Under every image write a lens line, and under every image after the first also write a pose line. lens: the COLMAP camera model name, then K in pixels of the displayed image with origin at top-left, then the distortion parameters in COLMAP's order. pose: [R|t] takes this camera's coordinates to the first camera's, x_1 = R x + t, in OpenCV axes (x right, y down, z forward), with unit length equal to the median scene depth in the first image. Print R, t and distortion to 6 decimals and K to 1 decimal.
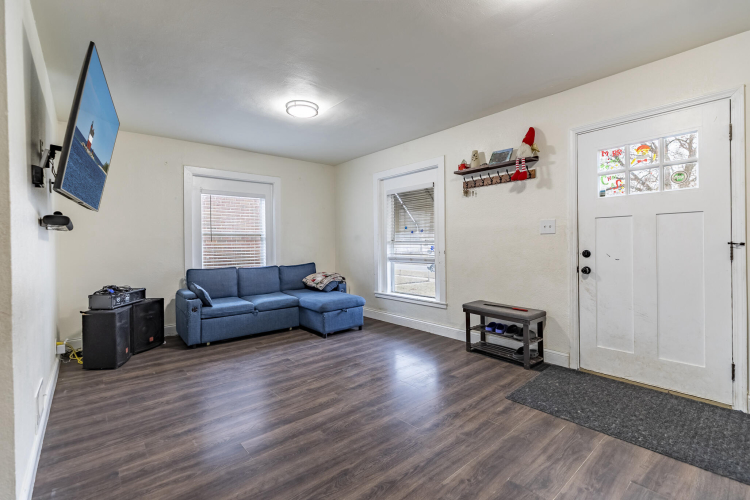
lens RADIAL K [[335.4, 0, 374.1], [0, 335.4, 247.5], [0, 0, 1]] dist [0.011132, -0.000647]
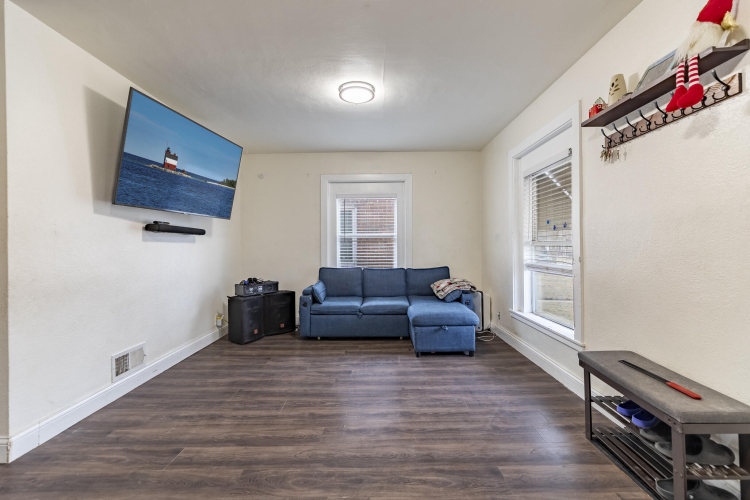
lens RADIAL K [[335.4, 0, 376.5], [0, 335.4, 247.5], [0, 0, 1]] dist [0.011132, -0.000647]
pose [[0.761018, 0.008698, -0.648673, 0.339005], [-0.008904, 0.999956, 0.002962, -0.006810], [0.648670, 0.003521, 0.761062, 0.309259]]
